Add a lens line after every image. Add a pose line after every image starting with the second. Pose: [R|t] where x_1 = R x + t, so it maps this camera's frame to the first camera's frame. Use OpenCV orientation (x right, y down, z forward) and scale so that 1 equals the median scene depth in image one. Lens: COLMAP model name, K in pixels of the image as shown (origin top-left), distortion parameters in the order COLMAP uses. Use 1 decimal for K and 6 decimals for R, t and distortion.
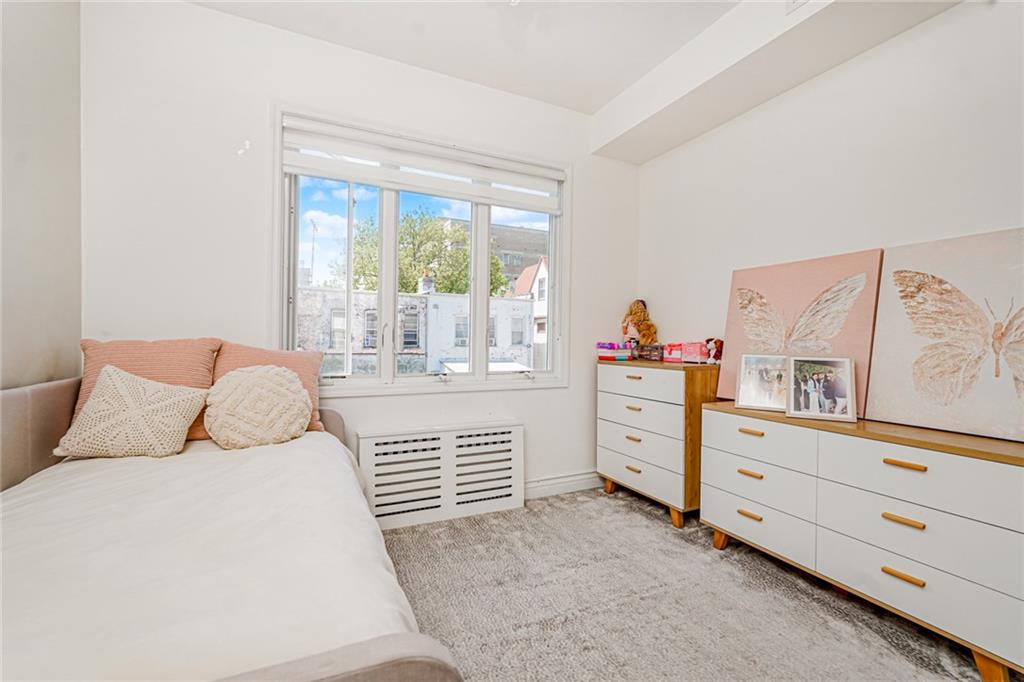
lens RADIAL K [[450.4, 0, 512.5], [0, 450.4, 342.3], [0, 0, 1]] dist [-0.005045, 0.001251]
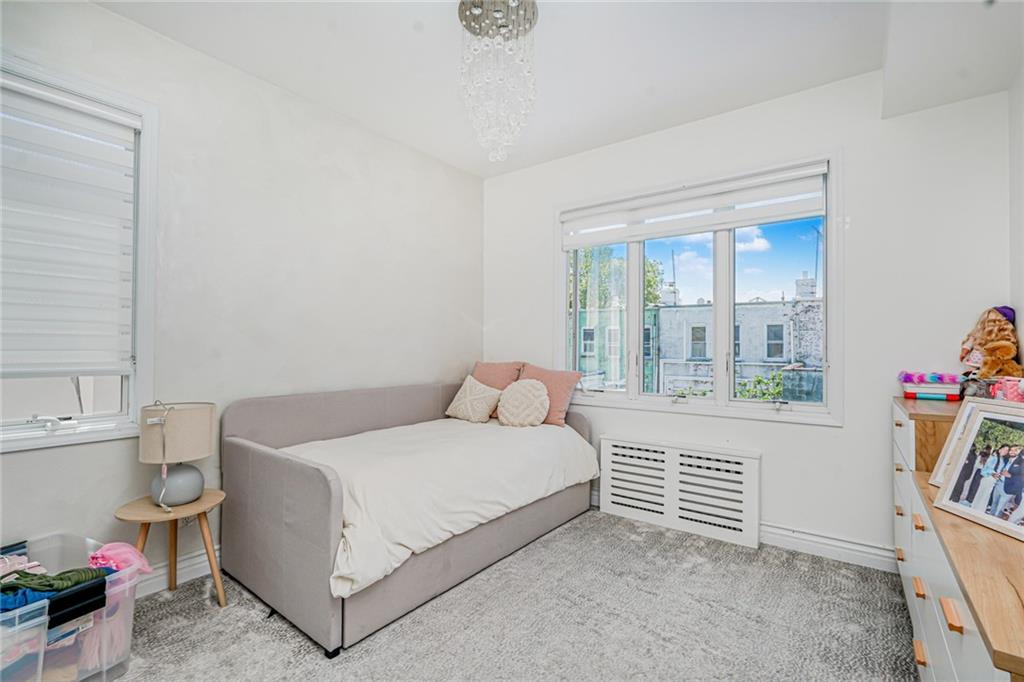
lens RADIAL K [[450.4, 0, 515.0], [0, 450.4, 342.3], [0, 0, 1]] dist [-0.005045, 0.001251]
pose [[0.463262, -0.020389, -0.885987, 0.702297], [-0.005110, 0.999657, -0.025677, -0.032585], [0.886207, 0.016423, 0.462999, 0.154623]]
